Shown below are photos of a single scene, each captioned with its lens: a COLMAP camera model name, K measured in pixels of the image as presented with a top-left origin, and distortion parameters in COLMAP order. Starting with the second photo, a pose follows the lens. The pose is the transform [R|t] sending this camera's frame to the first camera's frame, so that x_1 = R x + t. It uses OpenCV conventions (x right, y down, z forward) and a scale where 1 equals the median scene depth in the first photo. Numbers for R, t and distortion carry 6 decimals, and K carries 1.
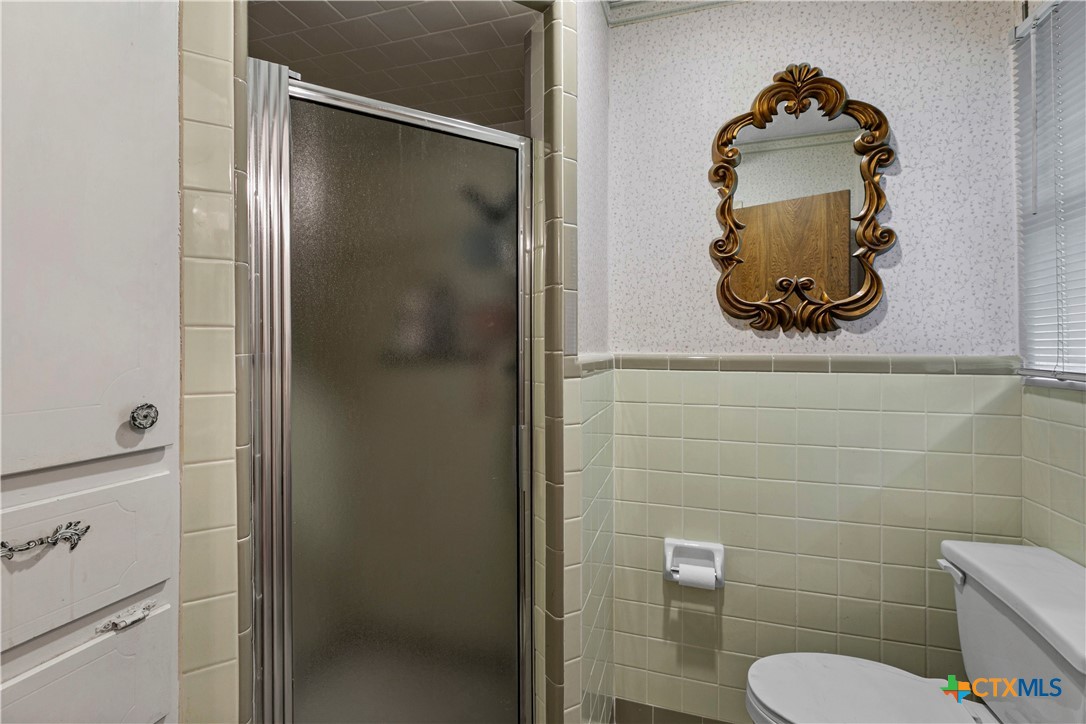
lens RADIAL K [[499.0, 0, 535.4], [0, 499.0, 344.7], [0, 0, 1]] dist [0.003081, -0.000012]
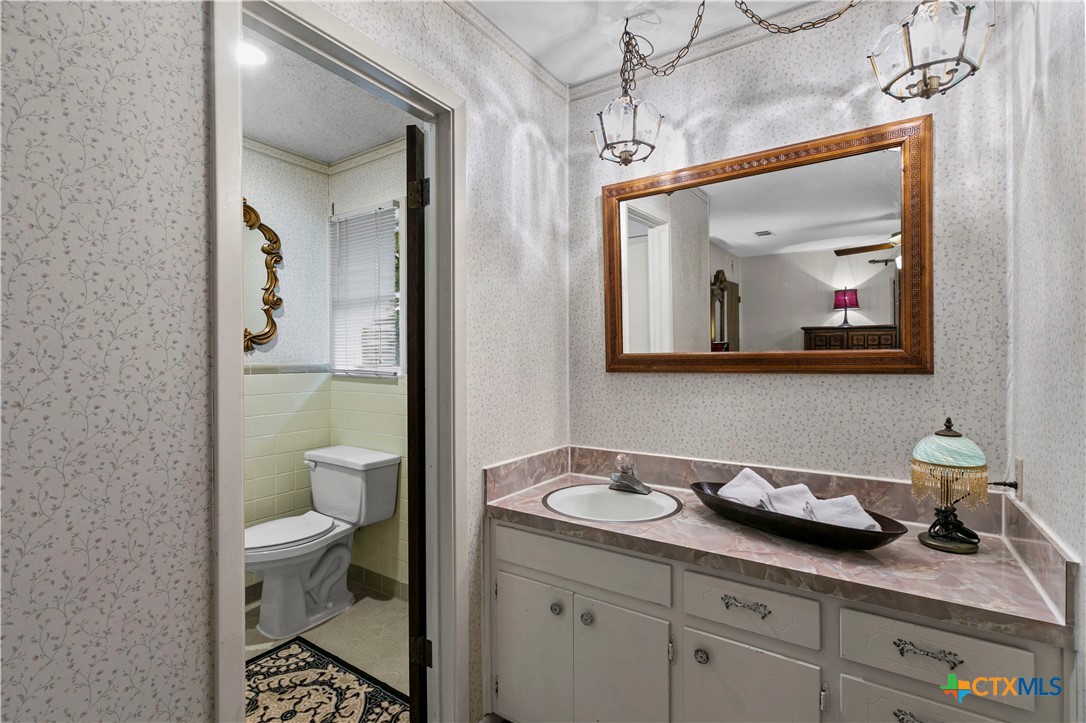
lens RADIAL K [[499.0, 0, 543.7], [0, 499.0, 358.4], [0, 0, 1]] dist [0.003081, -0.000012]
pose [[0.294432, -0.001503, 0.955671, -0.807299], [-0.006180, 0.999975, 0.003477, -0.013579], [-0.955652, -0.006930, 0.294415, -0.514533]]
